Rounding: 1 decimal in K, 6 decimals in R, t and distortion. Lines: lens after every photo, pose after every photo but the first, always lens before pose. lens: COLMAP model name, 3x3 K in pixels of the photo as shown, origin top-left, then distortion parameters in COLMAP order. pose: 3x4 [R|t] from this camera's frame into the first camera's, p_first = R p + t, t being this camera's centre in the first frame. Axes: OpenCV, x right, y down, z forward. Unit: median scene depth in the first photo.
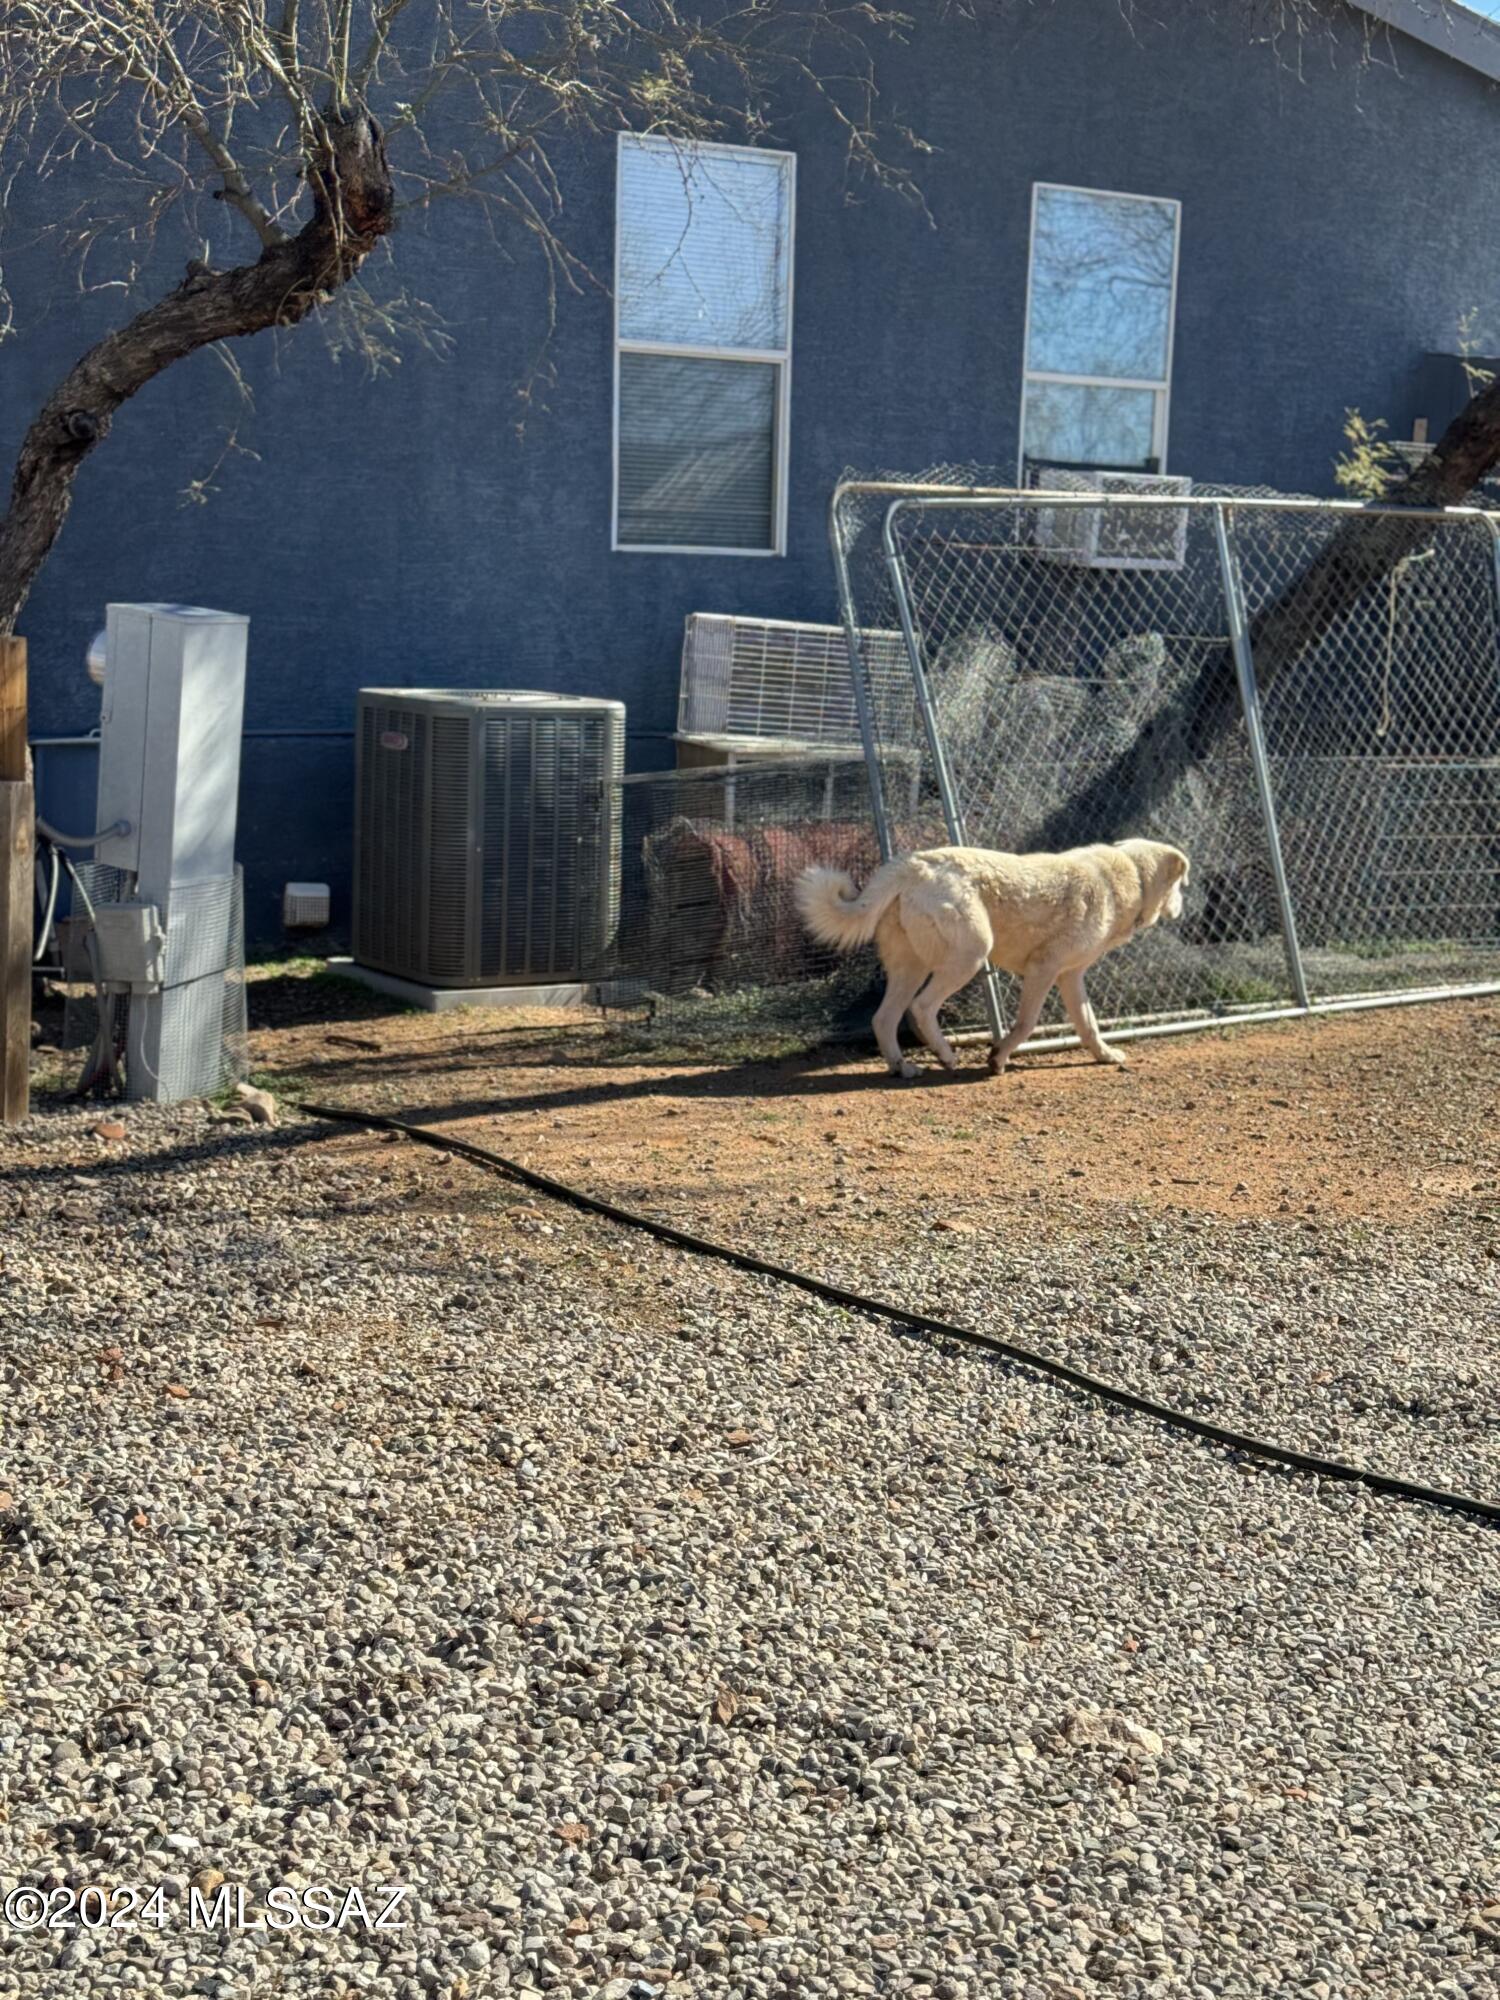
lens RADIAL K [[2782.3, 0, 750.0], [0, 2782.3, 1000.0], [0, 0, 1]] dist [0.204474, -0.497981]
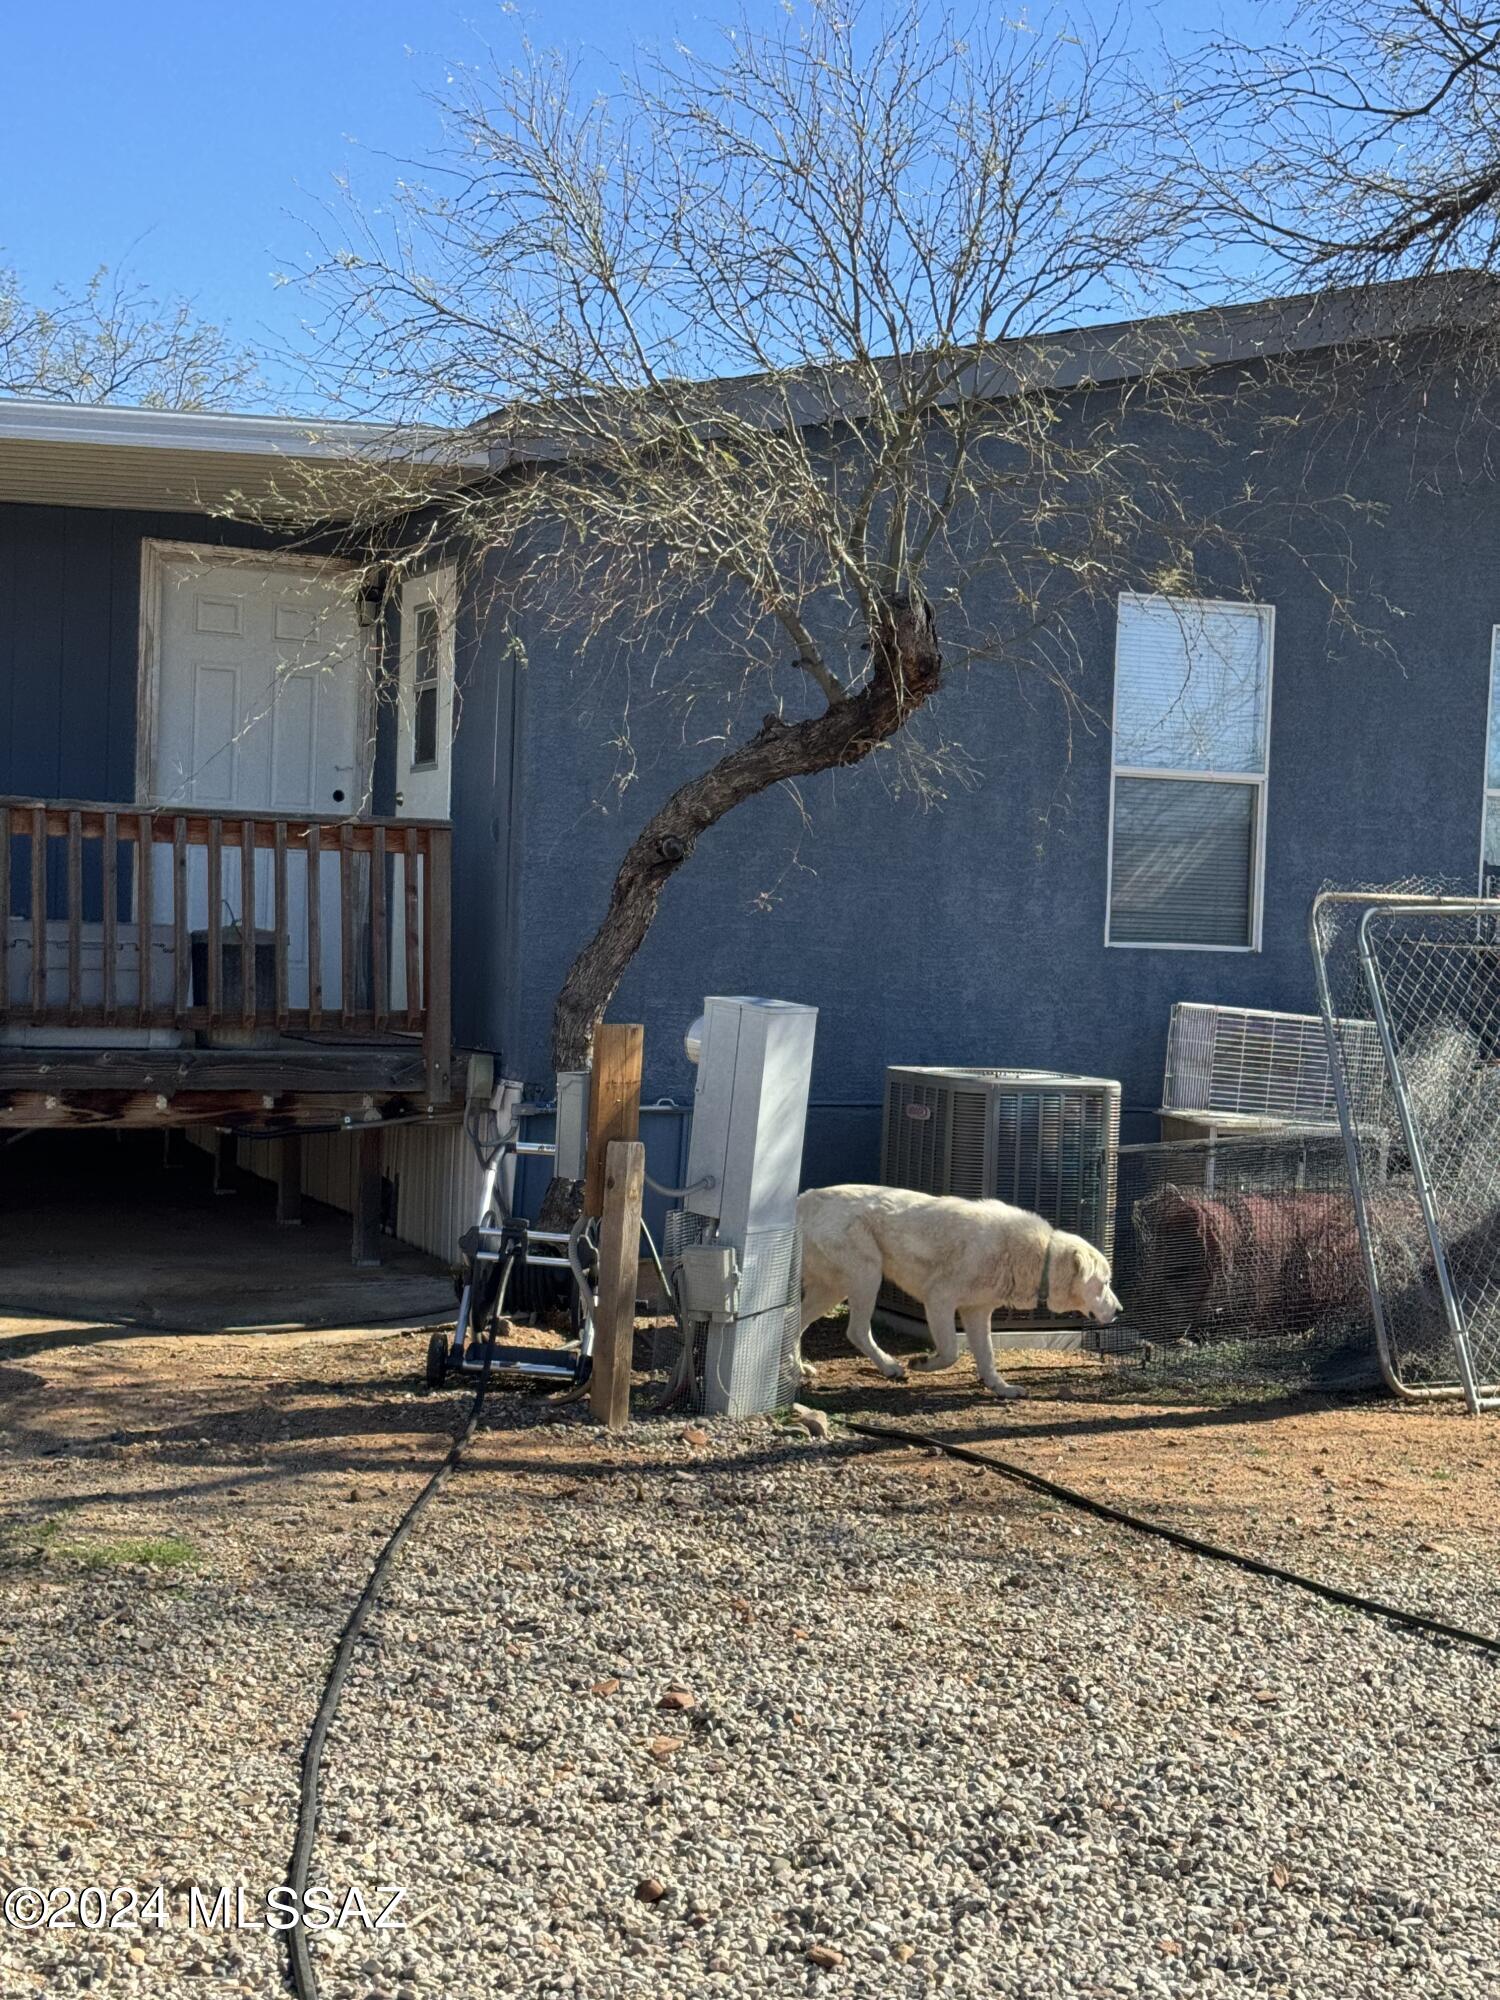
lens RADIAL K [[2782.3, 0, 750.0], [0, 2782.3, 1000.0], [0, 0, 1]] dist [0.204474, -0.497981]
pose [[0.988338, 0.010214, -0.151932, -0.043289], [-0.030318, 0.990971, -0.130603, 0.026431], [0.149226, 0.133686, 0.979724, -0.271969]]
